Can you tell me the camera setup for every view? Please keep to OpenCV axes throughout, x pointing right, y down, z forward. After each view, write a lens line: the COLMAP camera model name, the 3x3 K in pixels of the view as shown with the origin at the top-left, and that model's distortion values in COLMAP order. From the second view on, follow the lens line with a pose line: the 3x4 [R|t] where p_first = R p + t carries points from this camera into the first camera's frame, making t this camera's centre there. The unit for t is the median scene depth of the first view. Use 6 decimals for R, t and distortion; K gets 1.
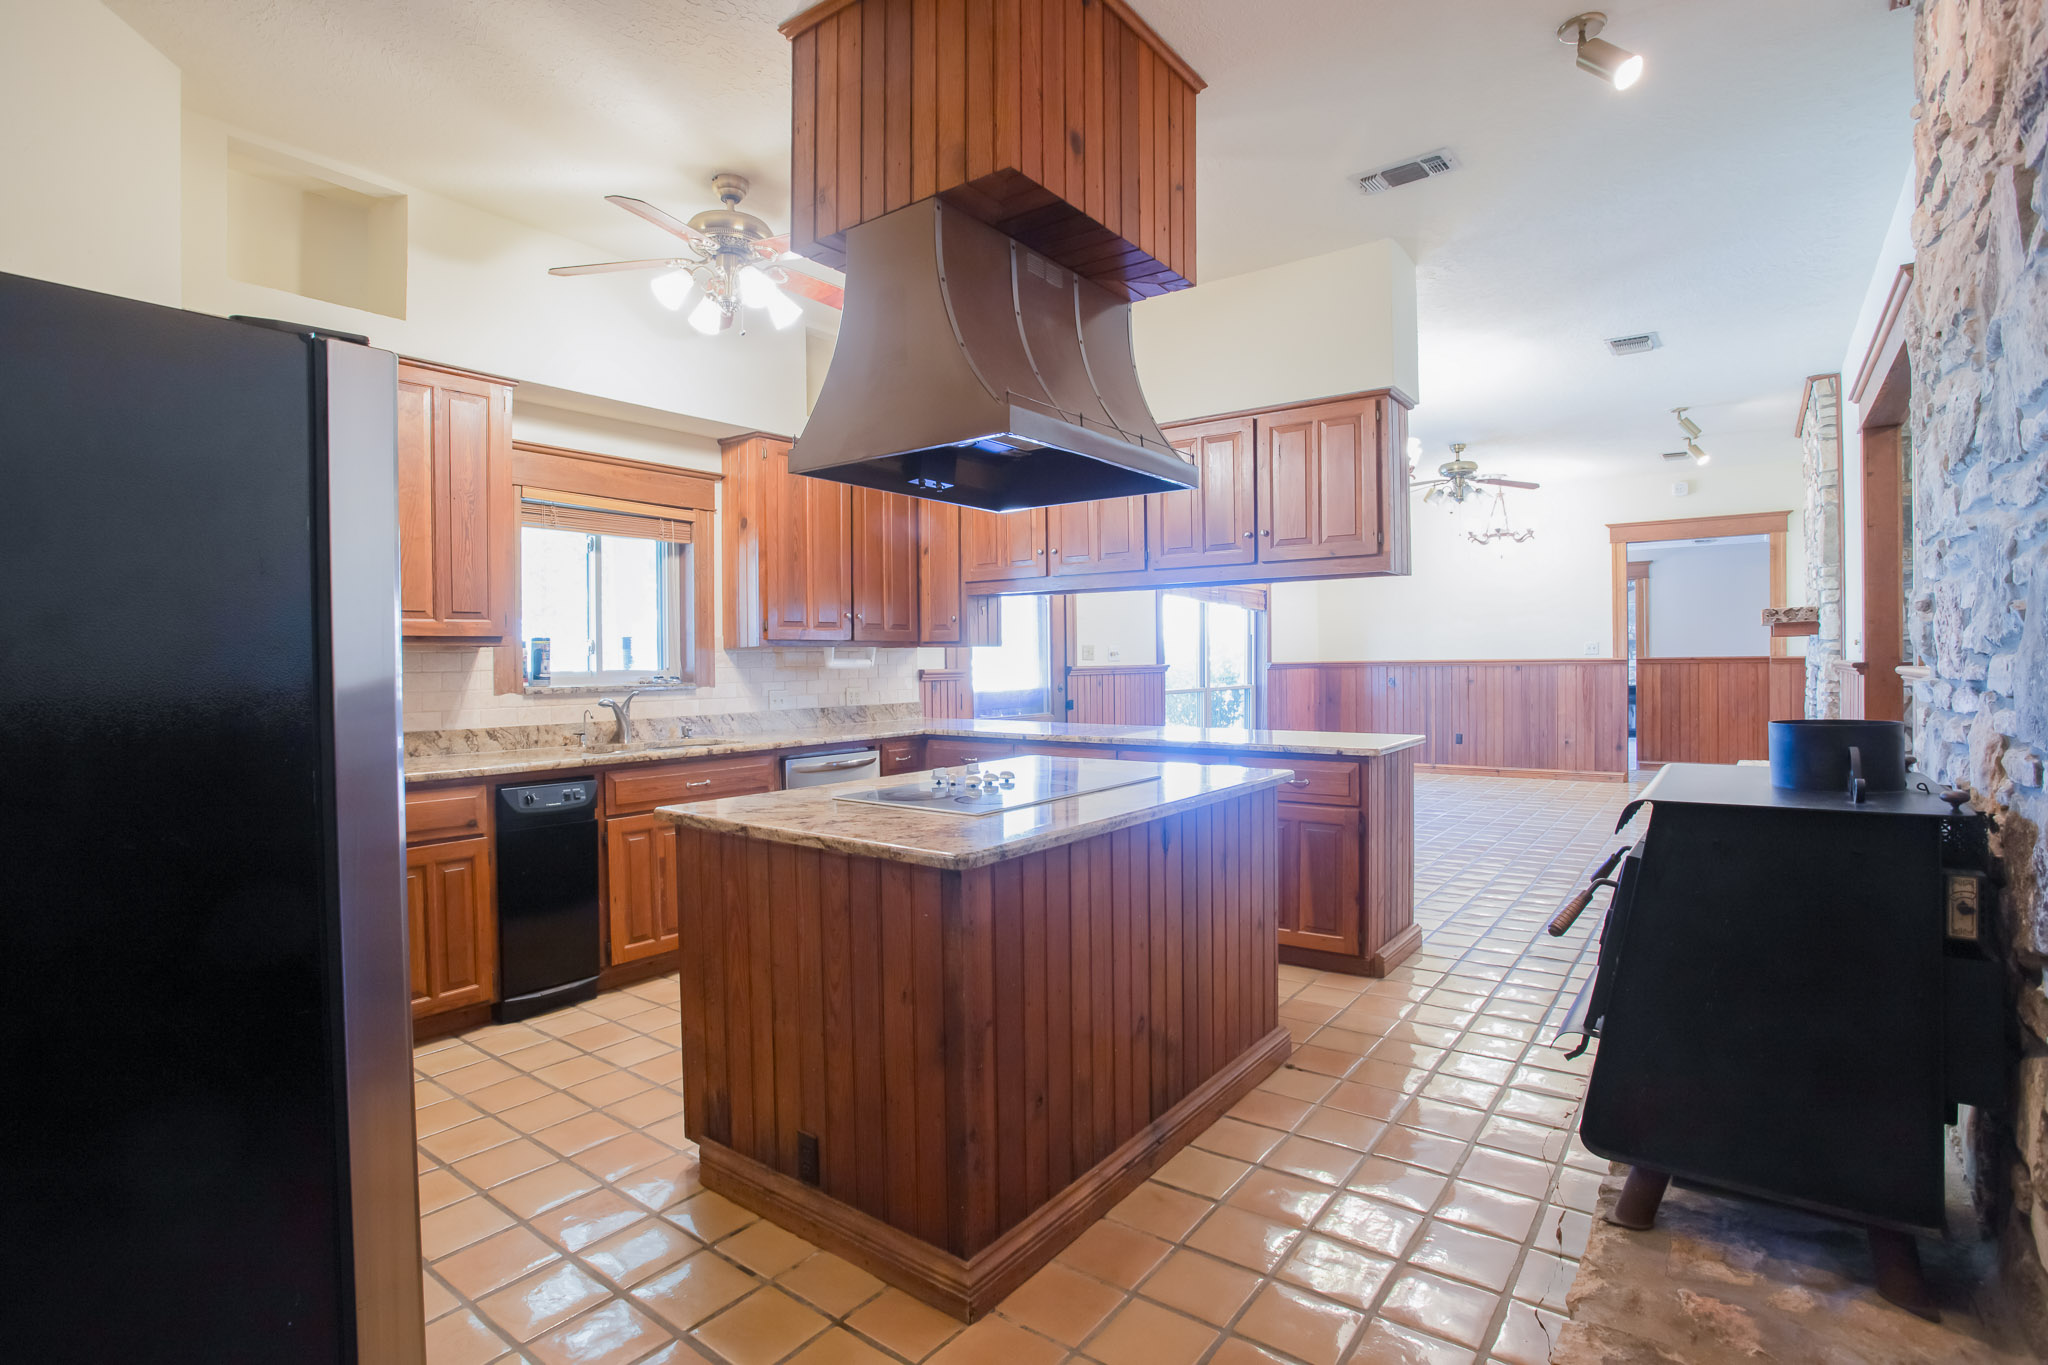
lens RADIAL K [[996.7, 0, 1020.7], [0, 996.7, 668.4], [0, 0, 1]] dist [-0.065584, 0.025925]
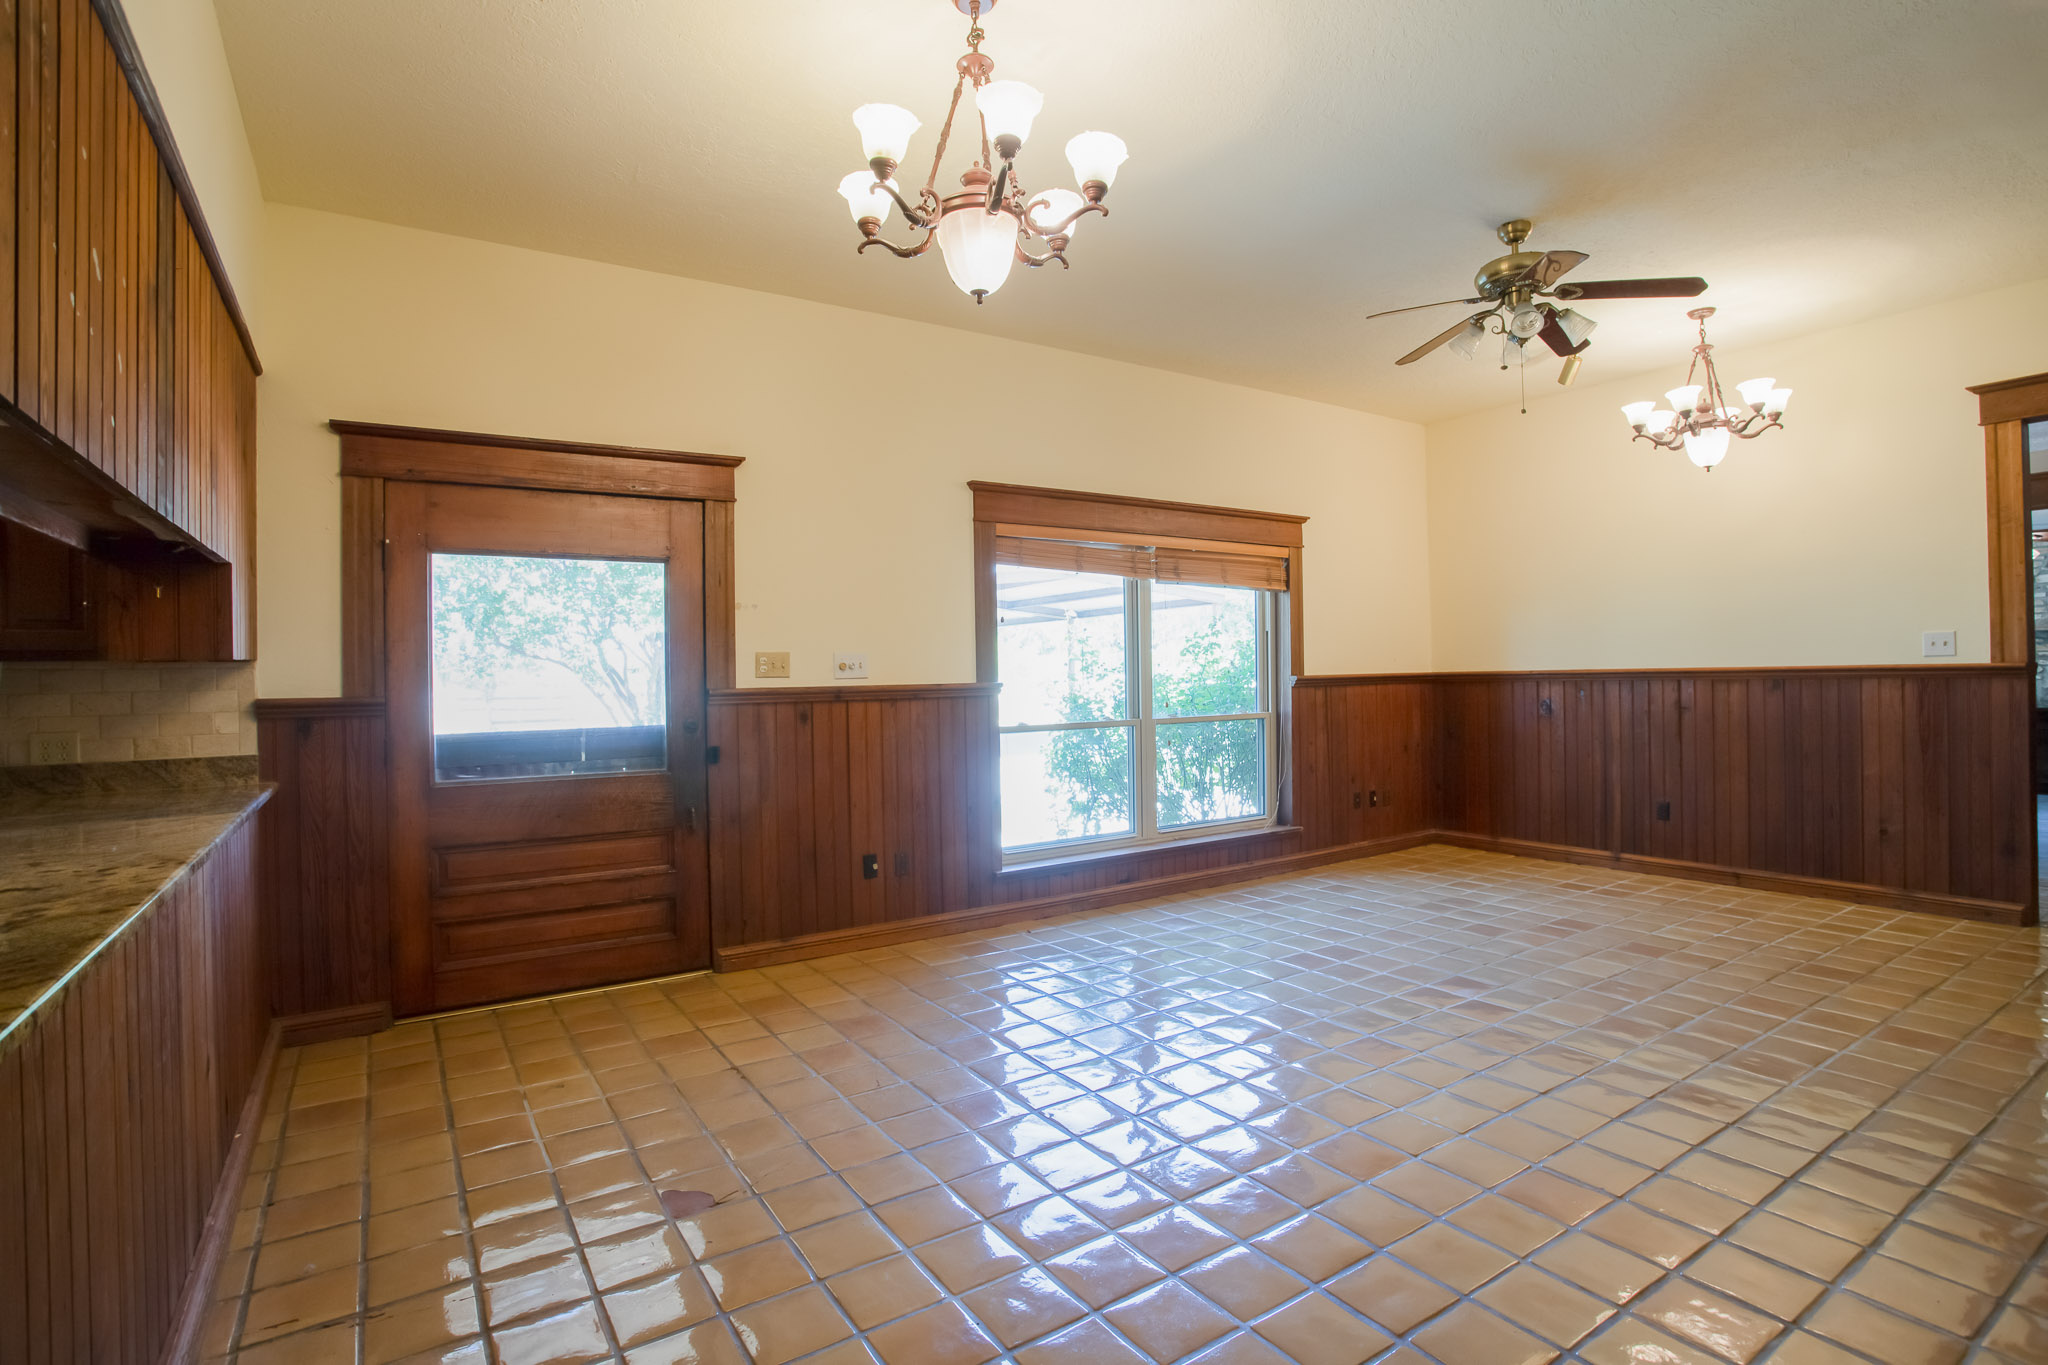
lens RADIAL K [[996.7, 0, 1020.7], [0, 996.7, 668.4], [0, 0, 1]] dist [-0.065584, 0.025925]
pose [[0.941553, -0.006853, -0.336795, 0.306932], [0.004120, 0.999953, -0.008831, -0.005707], [0.336839, 0.006927, 0.941537, 0.385277]]
